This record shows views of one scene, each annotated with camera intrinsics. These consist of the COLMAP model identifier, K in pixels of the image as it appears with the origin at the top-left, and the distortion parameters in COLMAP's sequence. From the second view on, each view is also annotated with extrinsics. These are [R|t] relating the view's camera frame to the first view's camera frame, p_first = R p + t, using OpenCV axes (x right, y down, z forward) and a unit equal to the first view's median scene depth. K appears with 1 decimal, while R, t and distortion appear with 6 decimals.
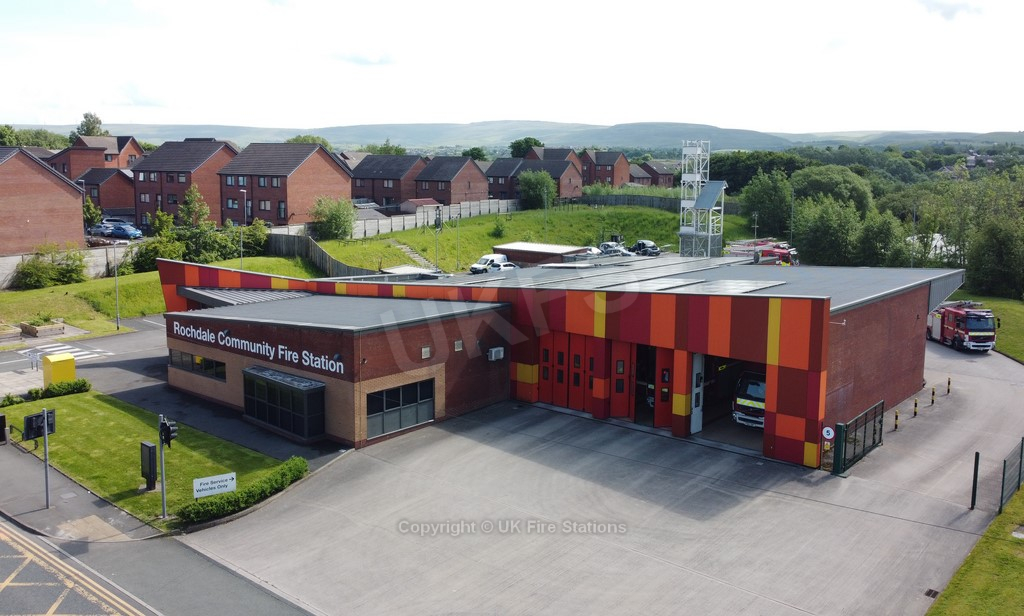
lens RADIAL K [[901.3, 0, 553.1], [0, 901.3, 281.2], [0, 0, 1]] dist [0.007489, -0.009200]
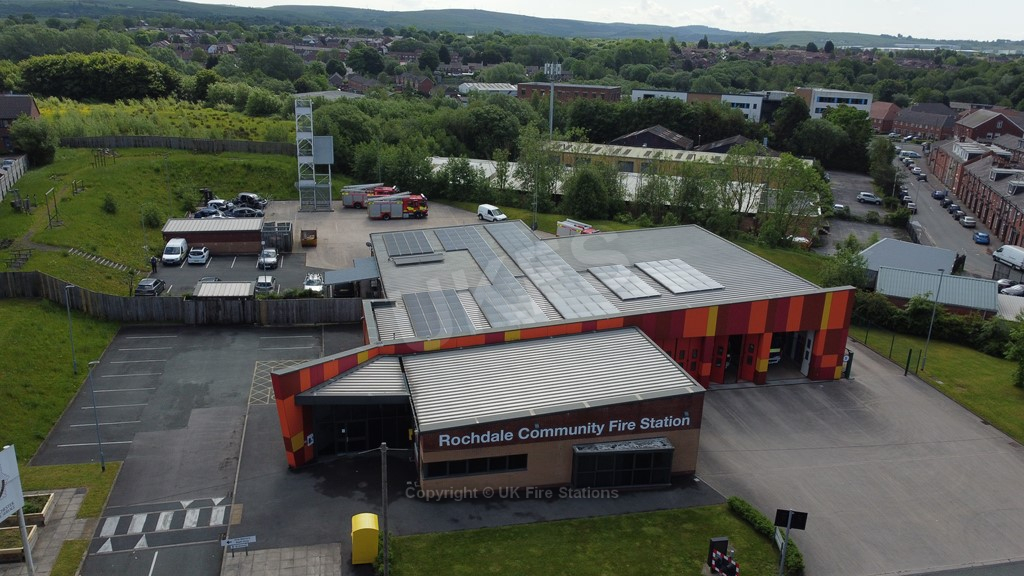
lens RADIAL K [[774.2, 0, 512.0], [0, 774.2, 288.0], [0, 0, 1]] dist [0.008151, -0.011590]
pose [[0.619241, -0.230831, 0.750505, -1.058043], [0.076478, 0.968999, 0.234931, -0.328083], [-0.781468, -0.088082, 0.617697, 0.486384]]
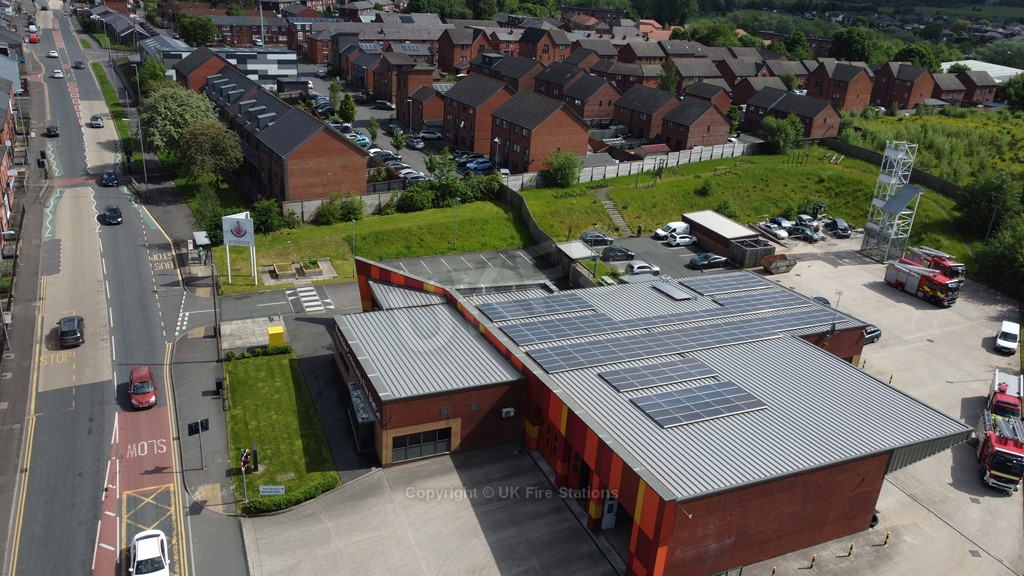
lens RADIAL K [[774.2, 0, 512.0], [0, 774.2, 288.0], [0, 0, 1]] dist [0.008151, -0.011590]
pose [[0.880520, 0.225013, -0.417198, 0.413245], [-0.116010, 0.955678, 0.270593, -0.443775], [0.459594, -0.189864, 0.867597, 0.014438]]
